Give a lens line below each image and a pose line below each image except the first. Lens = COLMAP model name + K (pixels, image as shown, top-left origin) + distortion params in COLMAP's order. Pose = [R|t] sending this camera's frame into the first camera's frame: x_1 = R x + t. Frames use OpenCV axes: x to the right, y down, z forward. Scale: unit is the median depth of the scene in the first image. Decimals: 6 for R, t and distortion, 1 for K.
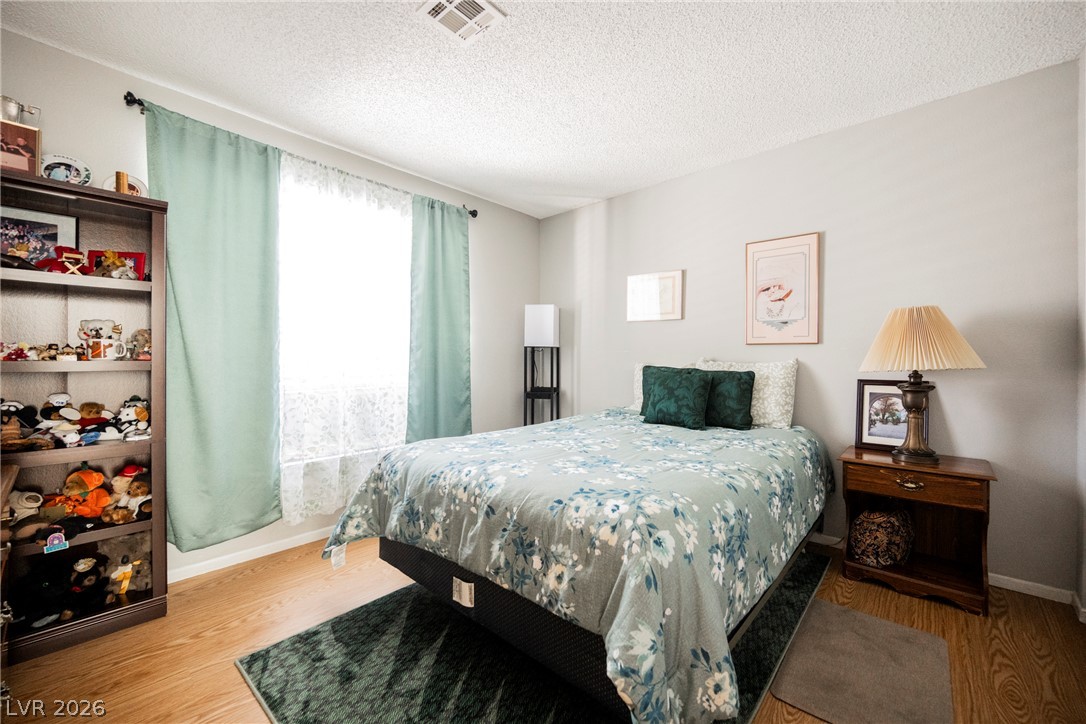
lens RADIAL K [[425.8, 0, 551.5], [0, 425.8, 365.4], [0, 0, 1]] dist [-0.002653, 0.000465]
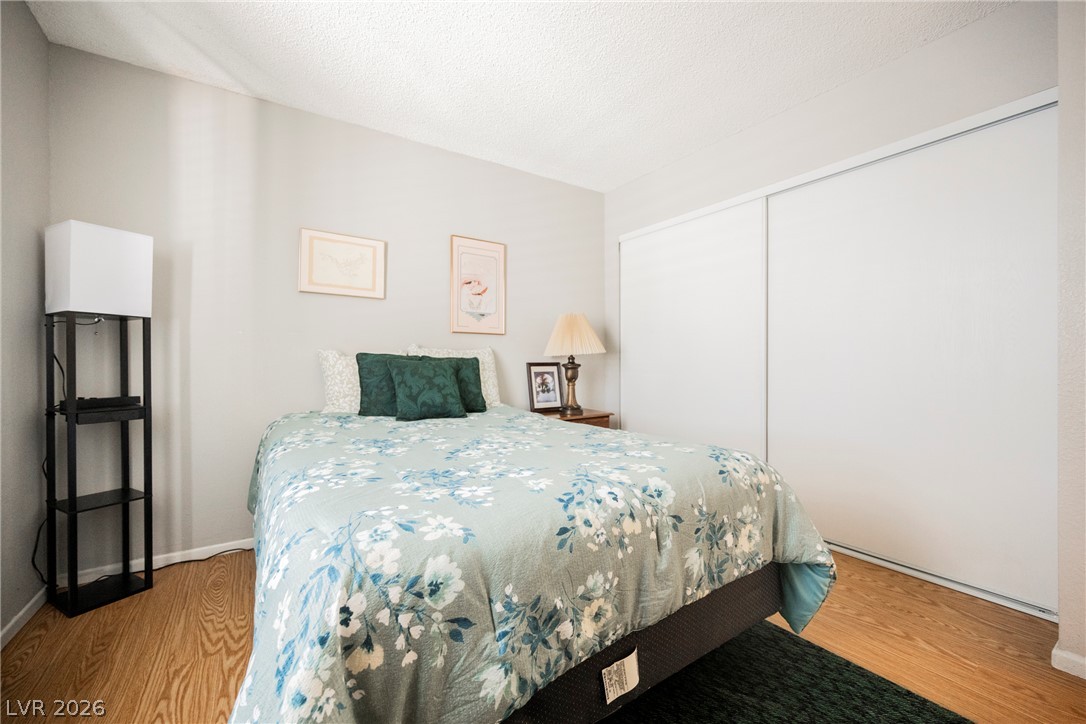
lens RADIAL K [[425.8, 0, 548.0], [0, 425.8, 356.9], [0, 0, 1]] dist [-0.002653, 0.000465]
pose [[0.258201, -0.000398, 0.966091, -0.561920], [0.017360, 0.999840, -0.004228, 0.021993], [-0.965935, 0.017863, 0.258167, 0.594565]]
